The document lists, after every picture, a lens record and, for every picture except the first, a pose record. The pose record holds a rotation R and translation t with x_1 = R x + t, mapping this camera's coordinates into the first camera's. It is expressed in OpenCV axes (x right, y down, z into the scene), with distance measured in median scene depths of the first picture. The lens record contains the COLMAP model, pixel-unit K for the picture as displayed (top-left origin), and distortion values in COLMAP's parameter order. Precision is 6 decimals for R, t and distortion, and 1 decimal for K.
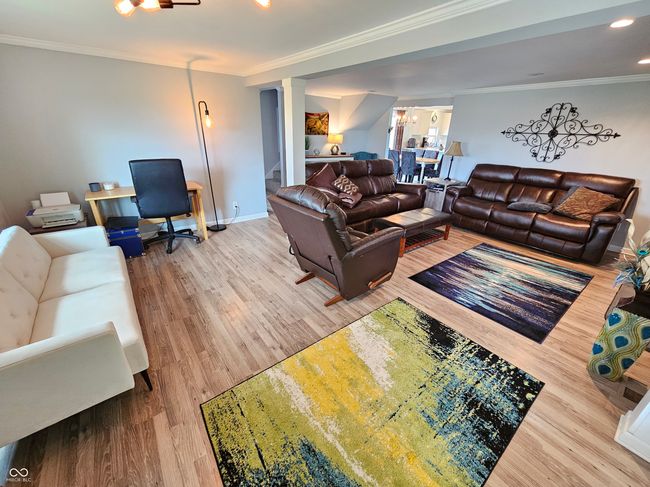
lens RADIAL K [[268.5, 0, 323.8], [0, 268.5, 245.9], [0, 0, 1]] dist [-0.006902, -0.000186]
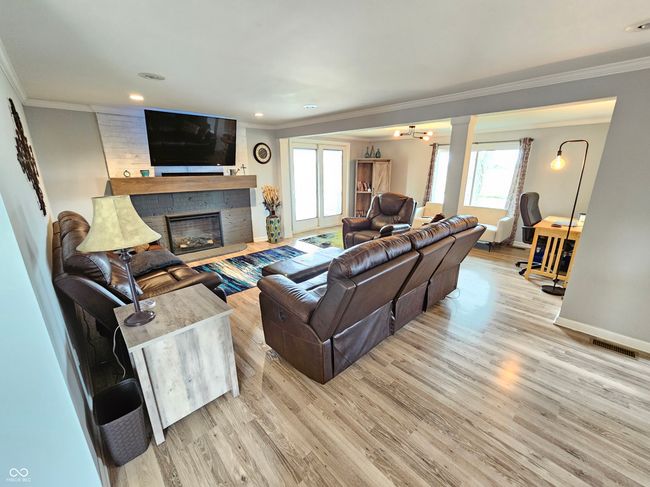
lens RADIAL K [[268.5, 0, 326.9], [0, 268.5, 242.6], [0, 0, 1]] dist [-0.006902, -0.000186]
pose [[-0.992595, 0.004400, -0.121390, 0.510920], [-0.073912, 0.771170, 0.632324, -0.864177], [0.096395, 0.636614, -0.765134, 2.016286]]
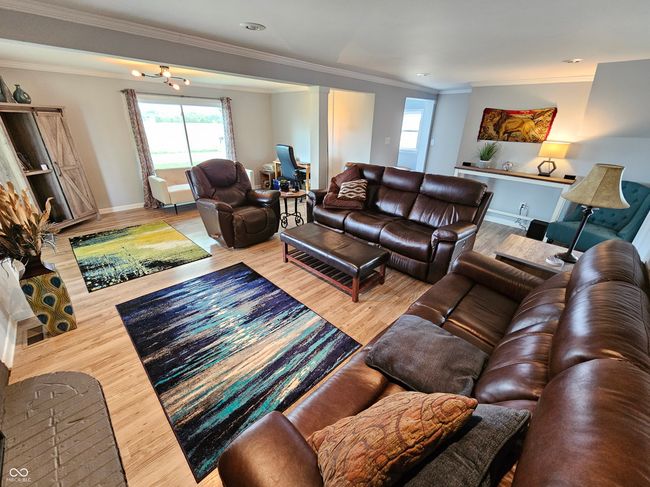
lens RADIAL K [[268.5, 0, 325.9], [0, 268.5, 245.6], [0, 0, 1]] dist [-0.006902, -0.000186]
pose [[0.139106, 0.387900, -0.911144, 1.297207], [-0.418084, 0.857073, 0.301050, -0.396509], [0.897694, 0.339057, 0.281399, 0.965614]]
